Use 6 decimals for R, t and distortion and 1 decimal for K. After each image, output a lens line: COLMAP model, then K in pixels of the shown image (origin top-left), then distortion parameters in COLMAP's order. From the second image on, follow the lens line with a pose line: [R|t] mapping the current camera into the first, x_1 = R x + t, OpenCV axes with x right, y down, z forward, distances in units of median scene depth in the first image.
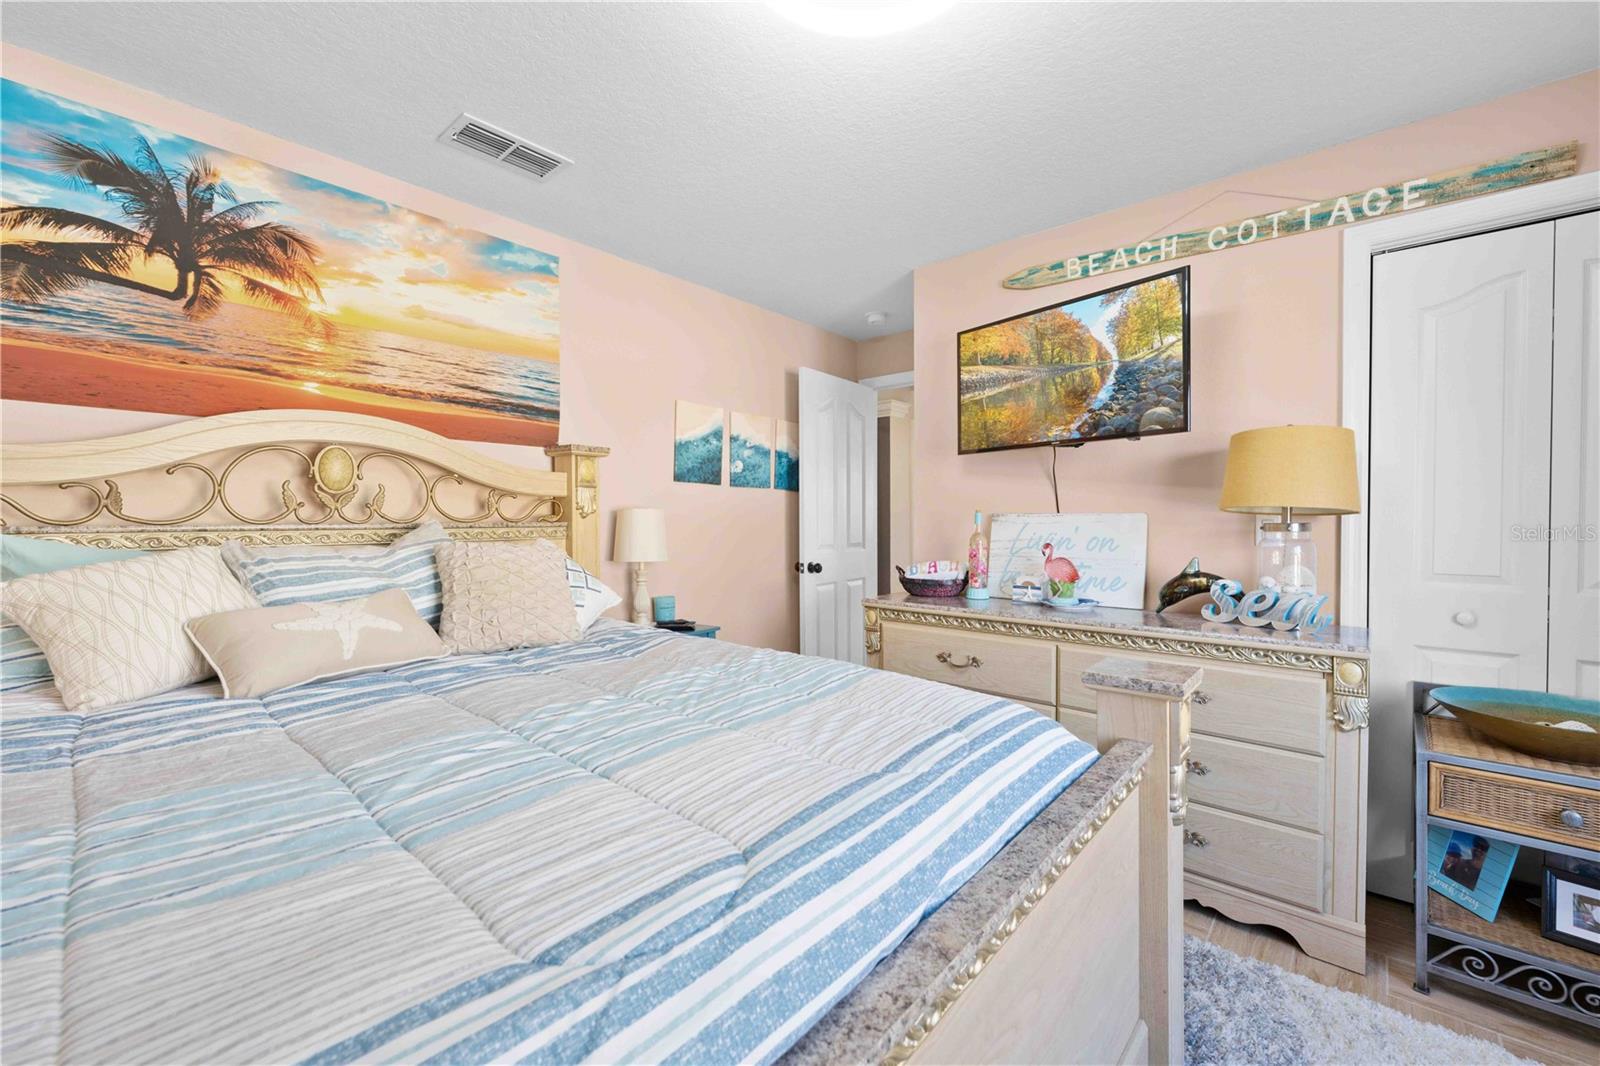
lens RADIAL K [[642.1, 0, 787.3], [0, 642.1, 526.7], [0, 0, 1]] dist [-0.001890, 0.000289]
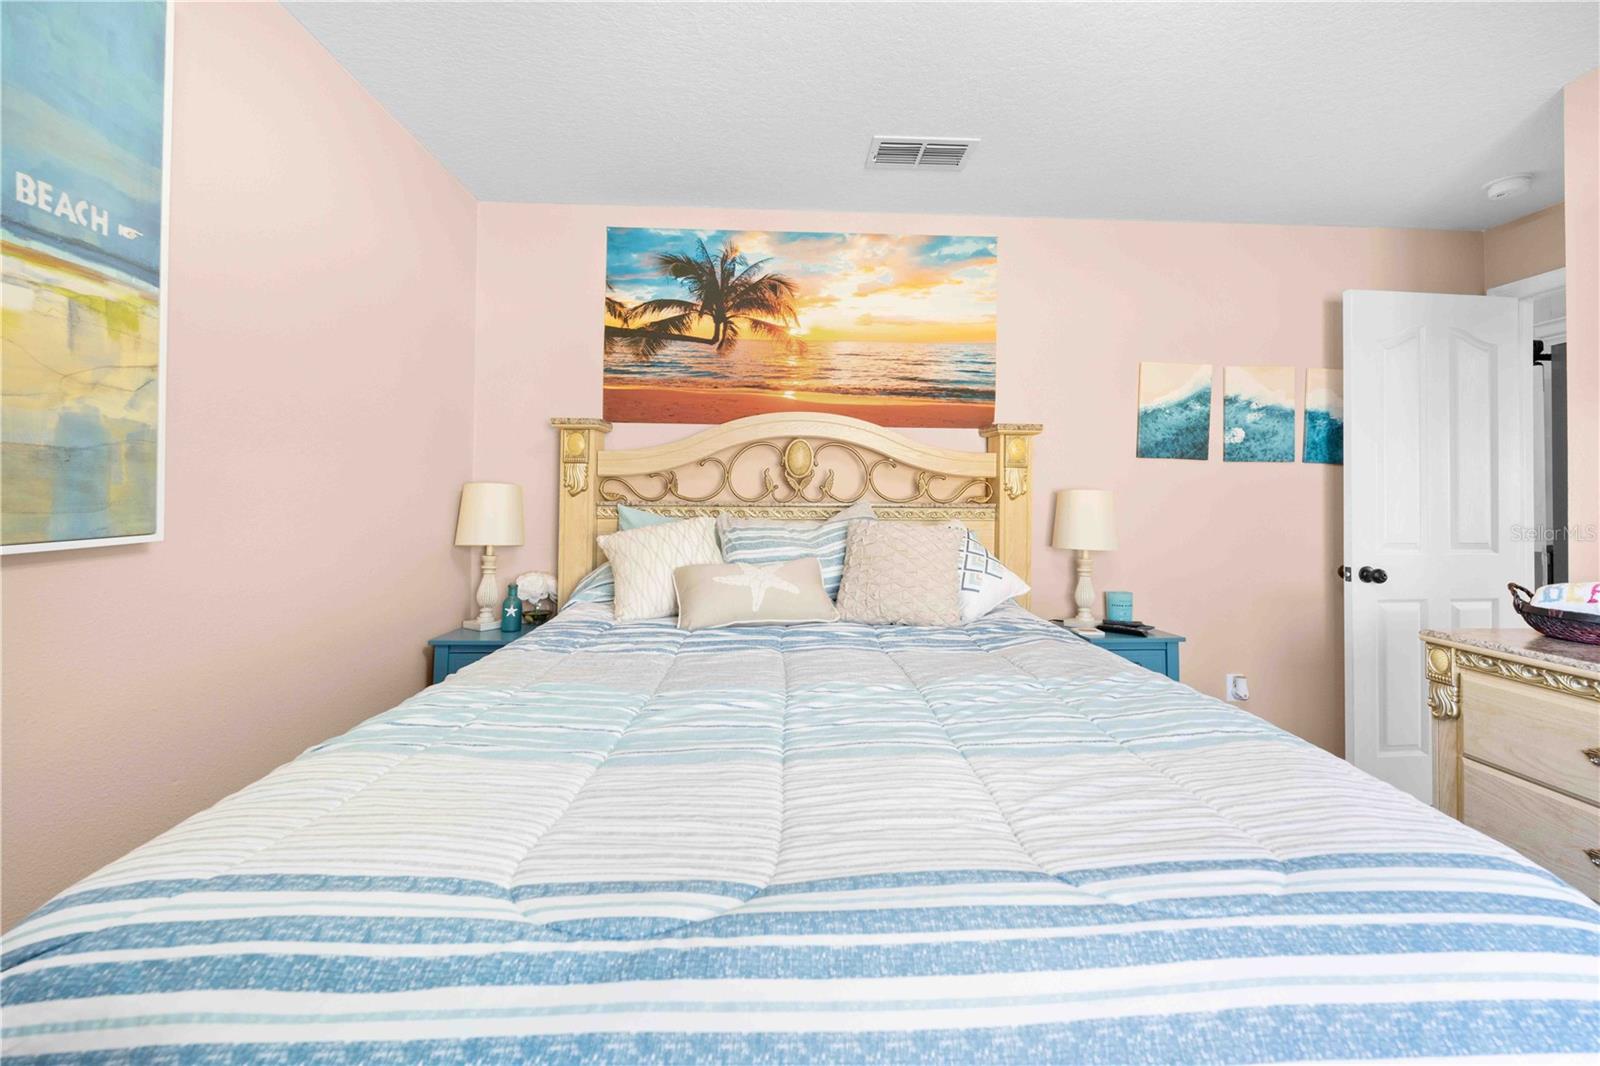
lens RADIAL K [[642.1, 0, 793.1], [0, 642.1, 484.7], [0, 0, 1]] dist [-0.001890, 0.000289]
pose [[0.698510, -0.007520, -0.715560, 0.192716], [-0.018868, 0.999404, -0.028921, -0.002742], [0.715351, 0.033703, 0.697952, 0.137118]]
